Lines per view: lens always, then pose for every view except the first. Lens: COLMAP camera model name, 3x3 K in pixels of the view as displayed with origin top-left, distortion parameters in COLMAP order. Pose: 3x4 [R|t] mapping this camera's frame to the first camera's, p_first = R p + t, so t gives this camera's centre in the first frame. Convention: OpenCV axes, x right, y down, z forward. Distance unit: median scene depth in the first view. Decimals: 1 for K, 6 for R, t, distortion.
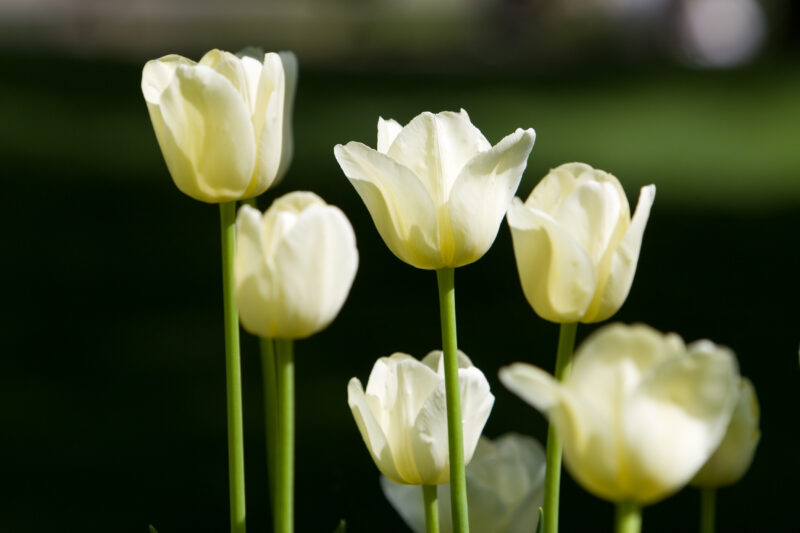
lens RADIAL K [[5088.2, 0, 399.1], [0, 5088.2, 268.7], [0, 0, 1]] dist [-2.112648, 0.000000]
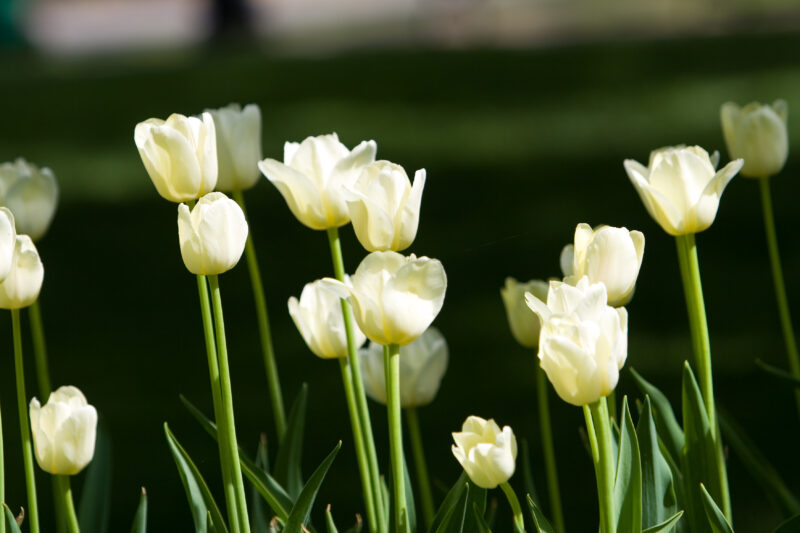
lens RADIAL K [[5546.6, 0, 400.7], [0, 5546.6, 264.6], [0, 0, 1]] dist [-2.944502, 0.000000]
pose [[0.991820, -0.087371, -0.093051, 0.214871], [0.087488, 0.996162, -0.002828, 0.020570], [0.092941, -0.005336, 0.995657, -0.890752]]
